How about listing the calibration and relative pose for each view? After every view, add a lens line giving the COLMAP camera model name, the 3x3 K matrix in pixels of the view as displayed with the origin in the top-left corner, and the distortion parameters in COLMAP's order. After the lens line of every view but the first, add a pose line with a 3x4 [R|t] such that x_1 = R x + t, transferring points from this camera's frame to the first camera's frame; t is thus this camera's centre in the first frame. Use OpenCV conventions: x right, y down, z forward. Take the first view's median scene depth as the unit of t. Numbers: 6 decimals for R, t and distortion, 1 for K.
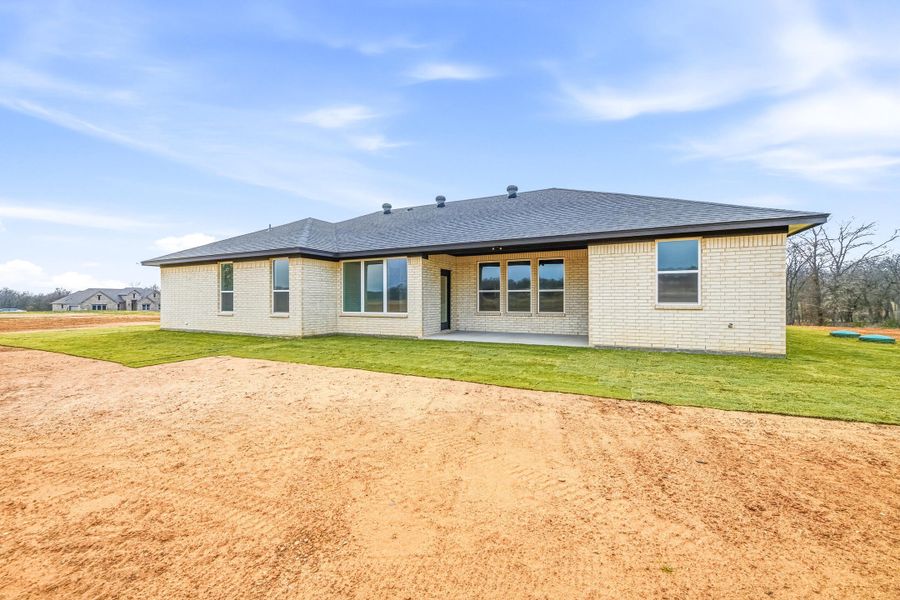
lens RADIAL K [[357.1, 0, 451.7], [0, 357.1, 301.3], [0, 0, 1]] dist [-0.007071, 0.000110]
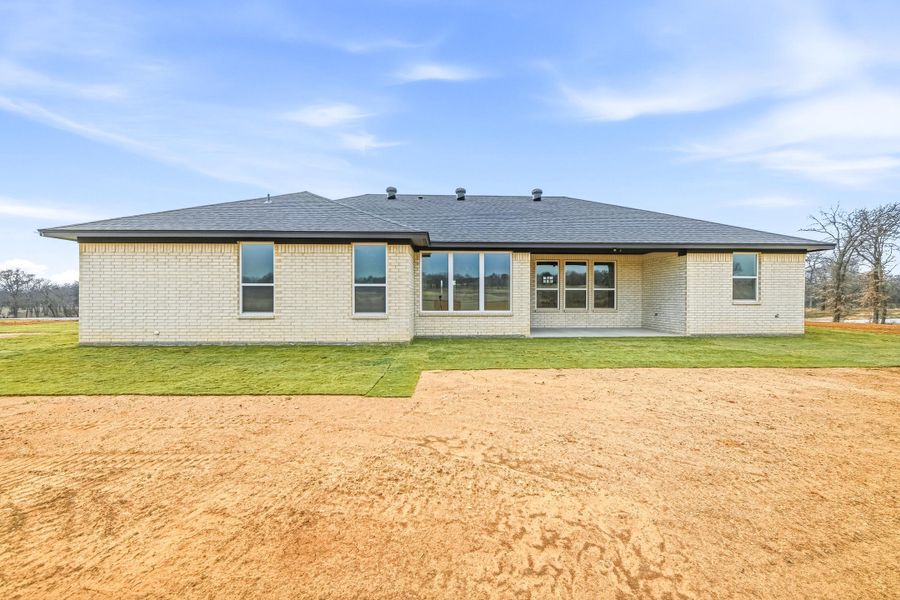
lens RADIAL K [[359.5, 0, 452.0], [0, 359.5, 298.4], [0, 0, 1]] dist [-0.007547, -0.000325]
pose [[0.886238, 0.000566, 0.463230, -0.666611], [-0.001046, 0.999999, 0.000781, -0.001119], [-0.463229, -0.001177, 0.886238, 0.213271]]
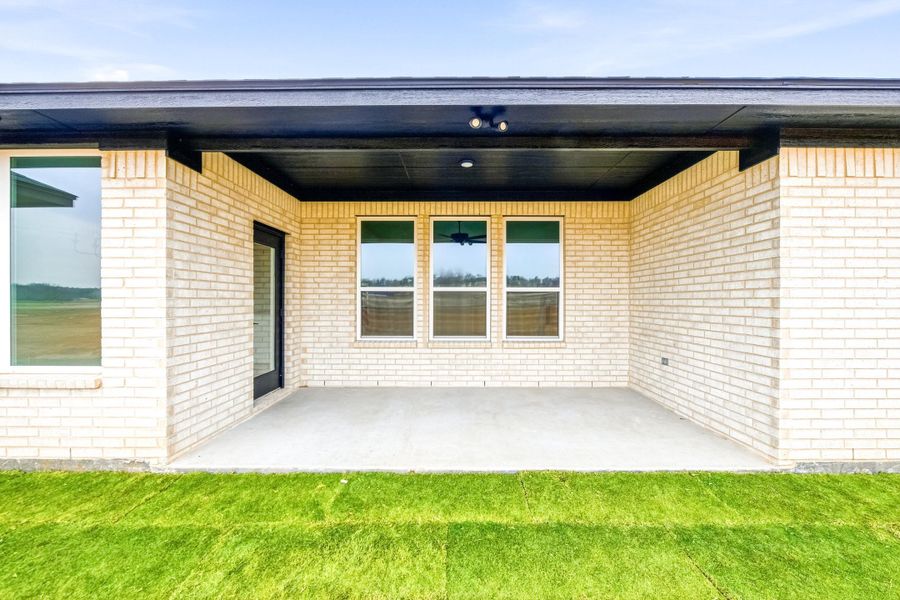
lens RADIAL K [[359.5, 0, 452.4], [0, 359.5, 299.5], [0, 0, 1]] dist [-0.007547, -0.000325]
pose [[0.902578, 0.001929, 0.430521, -0.006705], [-0.000643, 0.999995, -0.003135, -0.015282], [-0.430525, 0.002553, 0.902575, 0.627586]]
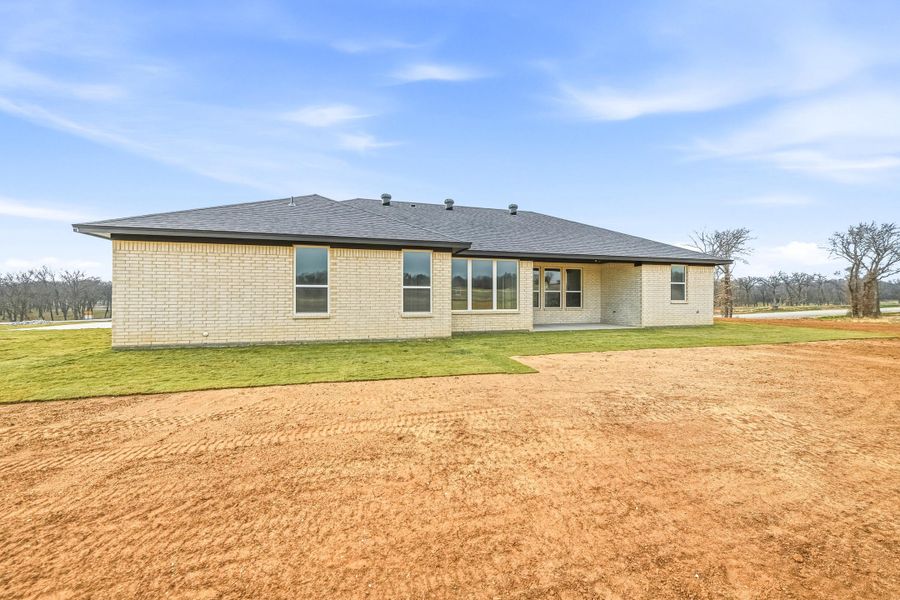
lens RADIAL K [[359.5, 0, 451.6], [0, 359.5, 295.8], [0, 0, 1]] dist [-0.007547, -0.000325]
pose [[0.749282, 0.005948, 0.662224, -0.976993], [-0.001516, 0.999972, -0.007266, -0.002017], [-0.662249, 0.004440, 0.749271, 0.271187]]
